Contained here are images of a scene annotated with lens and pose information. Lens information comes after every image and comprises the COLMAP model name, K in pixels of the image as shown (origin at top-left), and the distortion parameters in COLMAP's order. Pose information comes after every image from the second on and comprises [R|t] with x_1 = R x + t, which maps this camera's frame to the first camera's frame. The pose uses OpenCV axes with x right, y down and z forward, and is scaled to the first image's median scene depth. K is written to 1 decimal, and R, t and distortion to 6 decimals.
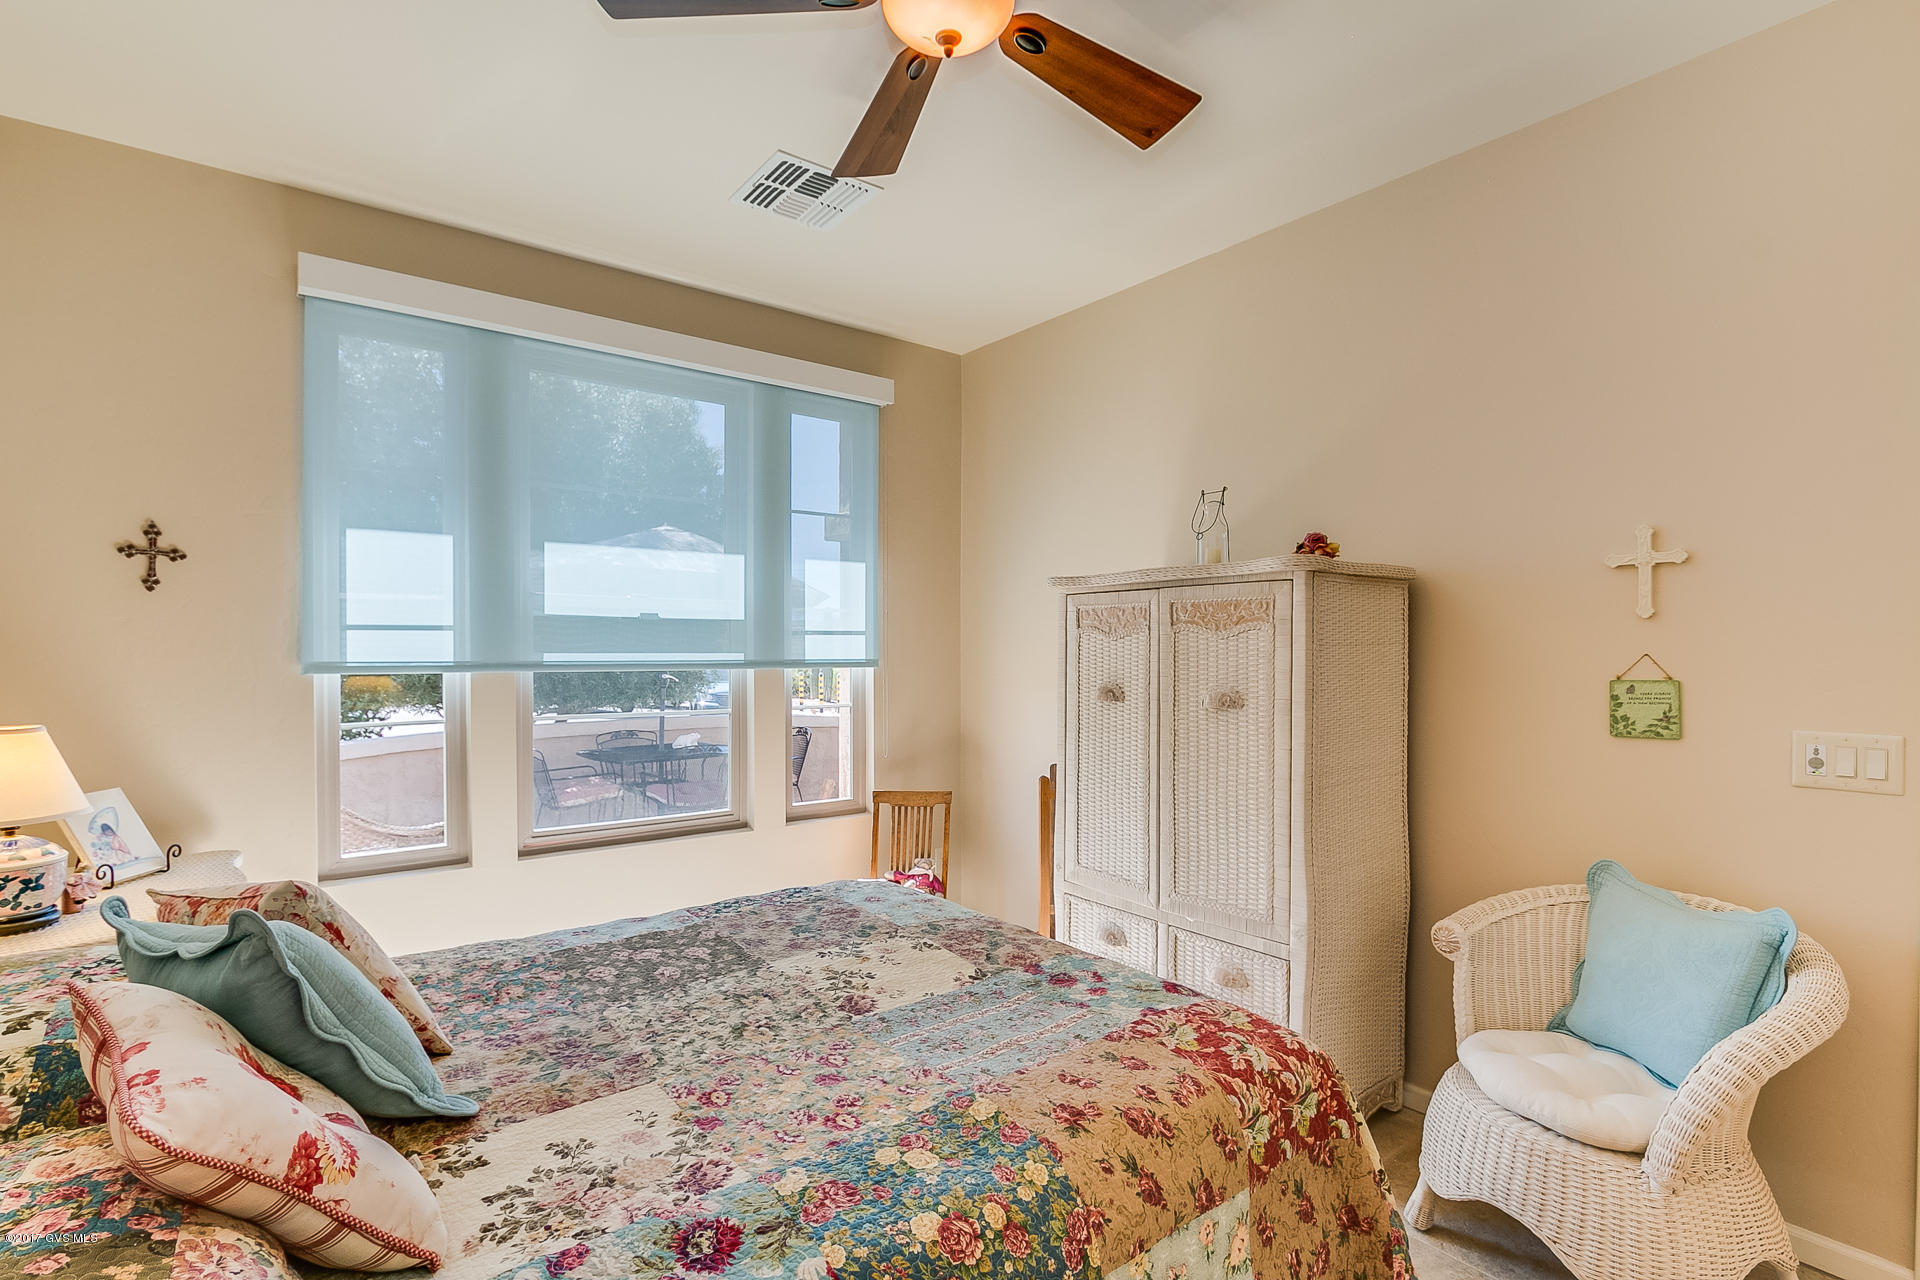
lens RADIAL K [[887.2, 0, 940.9], [0, 887.2, 651.0], [0, 0, 1]] dist [-0.020171, 0.000730]
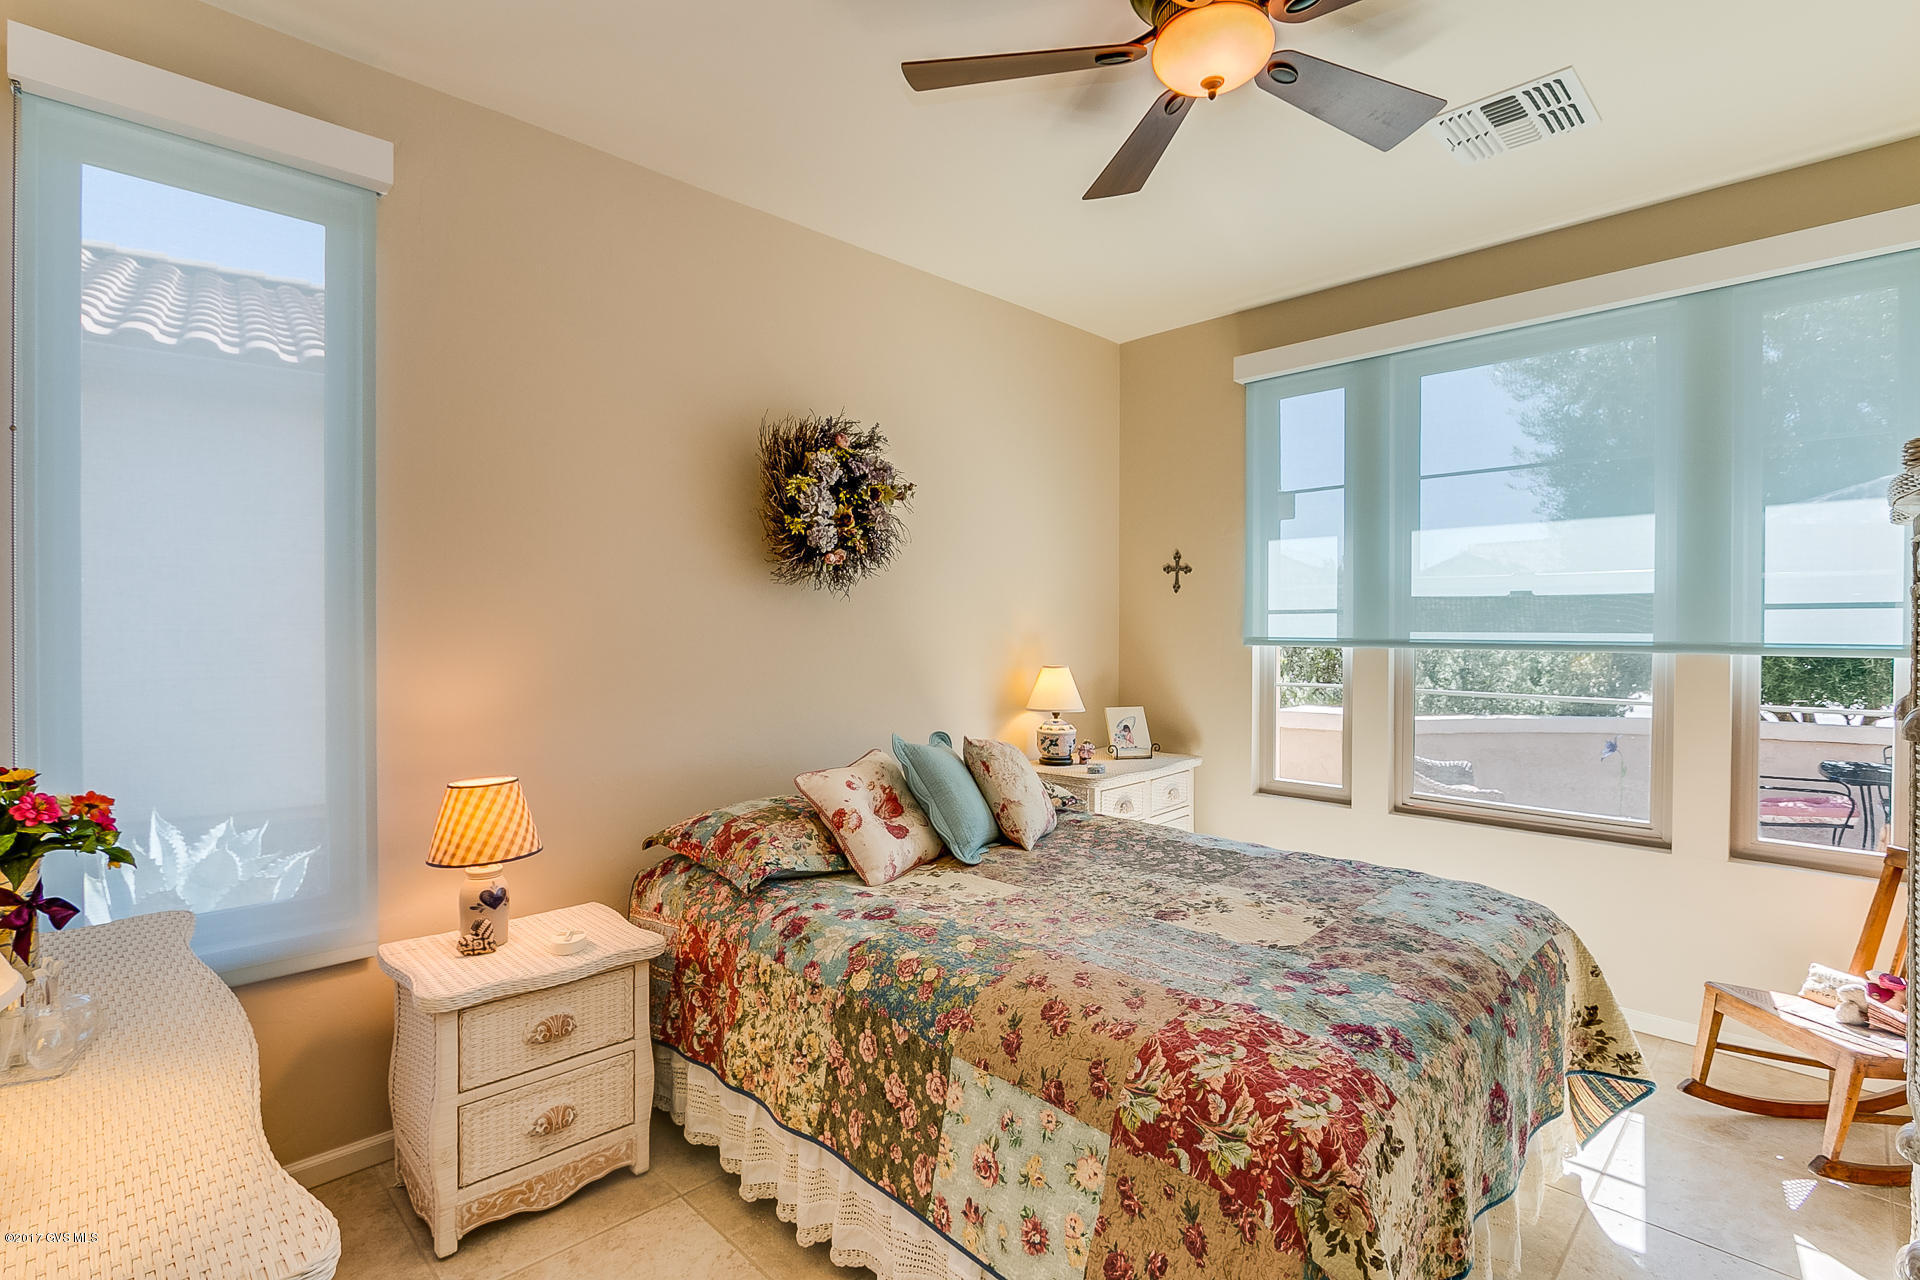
lens RADIAL K [[887.2, 0, 940.9], [0, 887.2, 651.0], [0, 0, 1]] dist [-0.020171, 0.000730]
pose [[0.122972, 0.026263, -0.992063, 1.005658], [-0.004187, 0.999655, 0.025945, 0.000389], [0.992401, 0.000963, 0.123039, 0.491779]]
